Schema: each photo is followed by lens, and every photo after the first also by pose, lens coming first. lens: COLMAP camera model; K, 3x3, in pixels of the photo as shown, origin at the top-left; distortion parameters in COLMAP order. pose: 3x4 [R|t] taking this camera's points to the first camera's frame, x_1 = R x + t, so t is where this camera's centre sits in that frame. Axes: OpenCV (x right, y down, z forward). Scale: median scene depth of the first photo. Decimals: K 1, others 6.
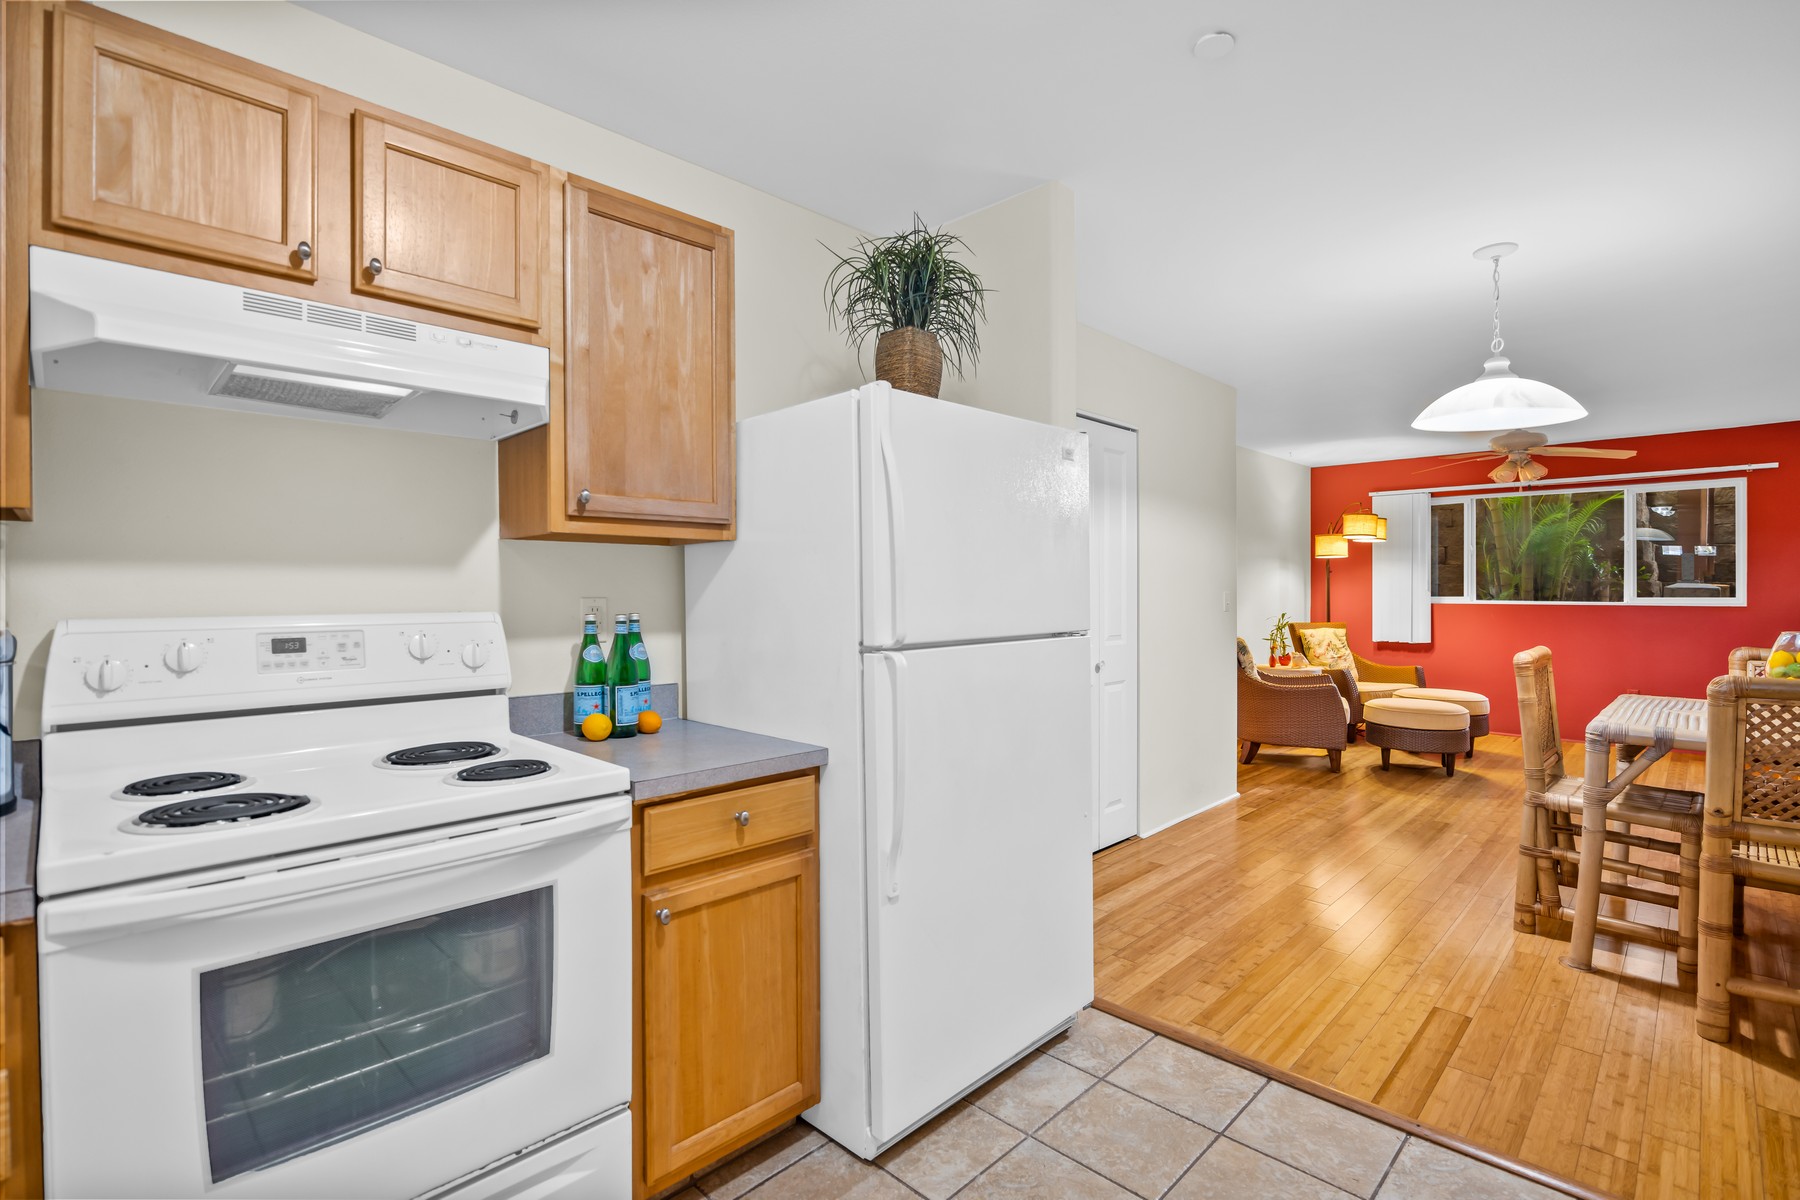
lens RADIAL K [[844.0, 0, 900.0], [0, 844.0, 600.0], [0, 0, 1]] dist [-0.012584, -0.000065]
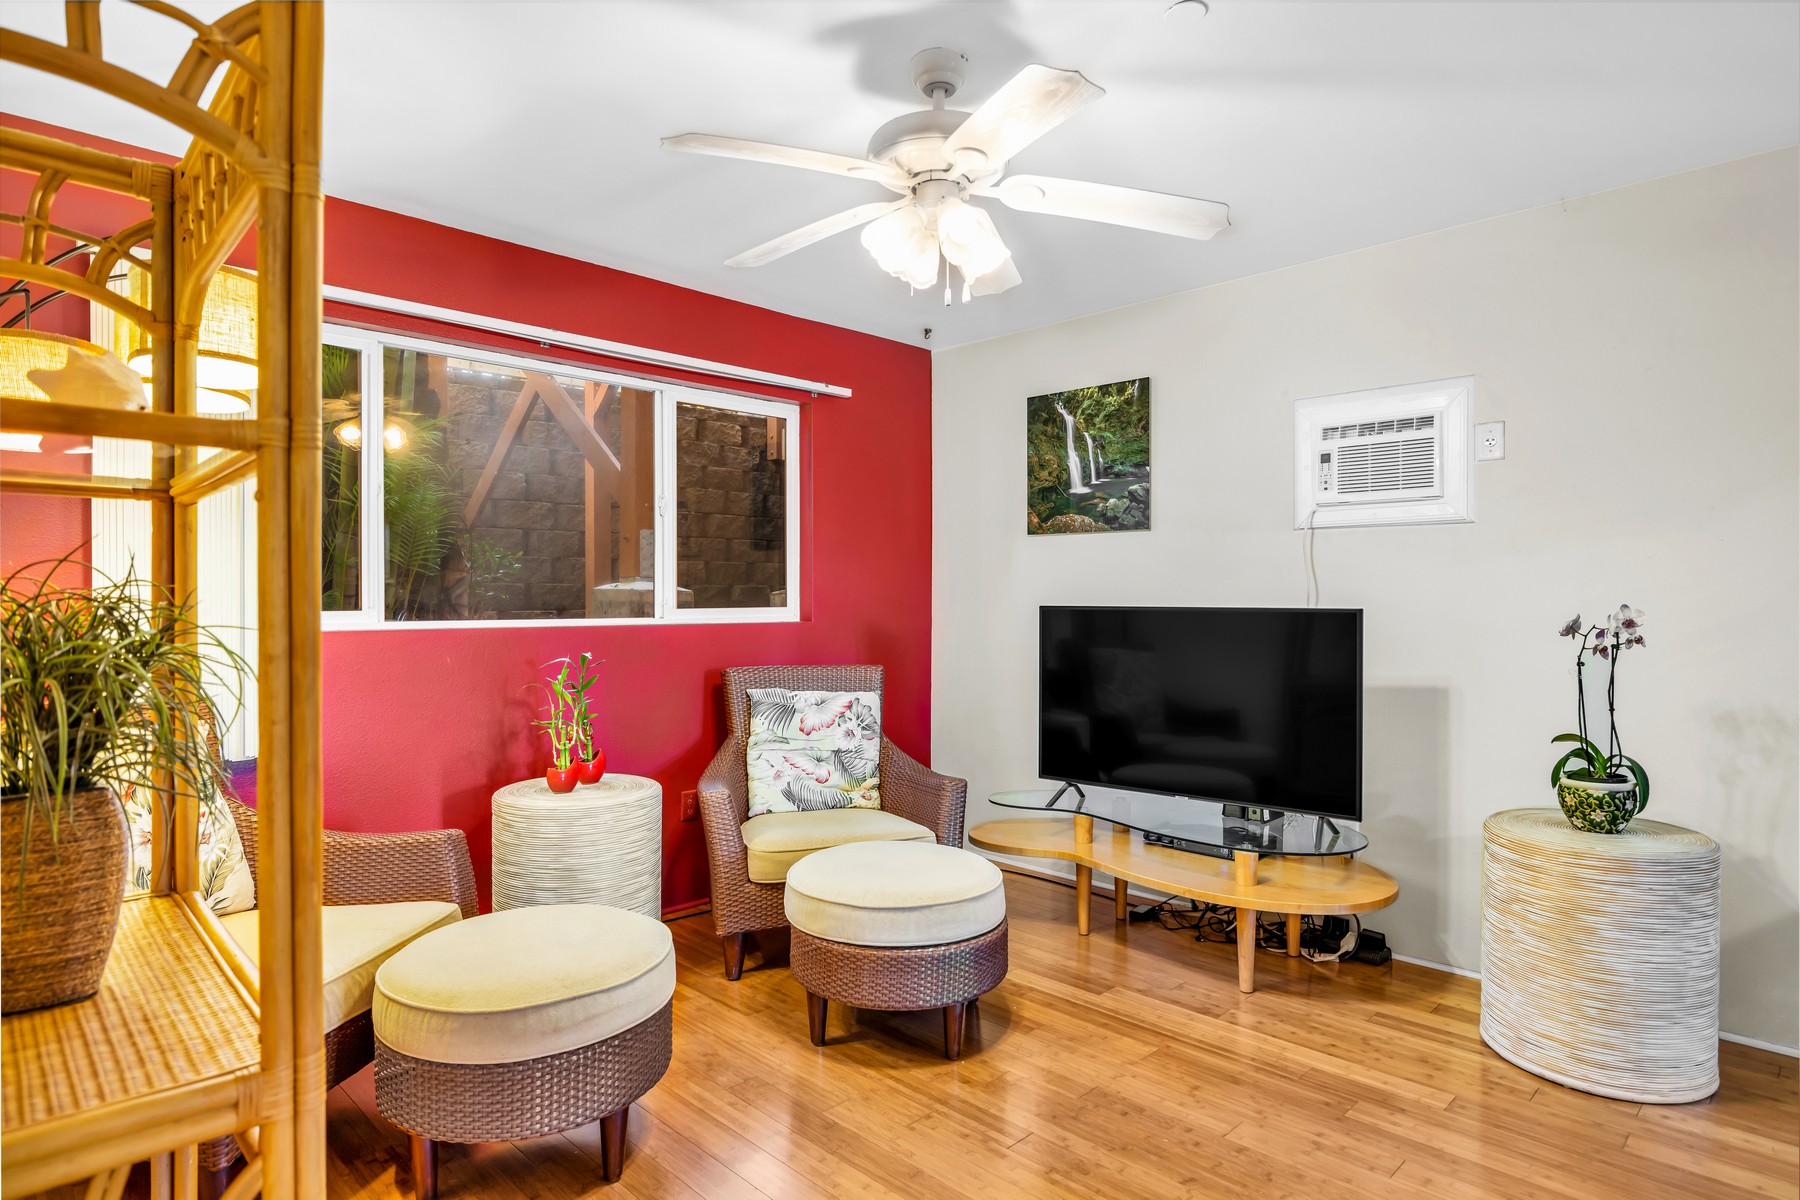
lens RADIAL K [[996.7, 0, 900.0], [0, 996.7, 600.0], [0, 0, 1]] dist [-0.001509, -0.000295]
pose [[0.026362, 0.000710, 0.999652, 0.284233], [0.009947, 0.999950, -0.000973, -0.006750], [-0.999603, 0.009969, 0.026354, 0.839807]]
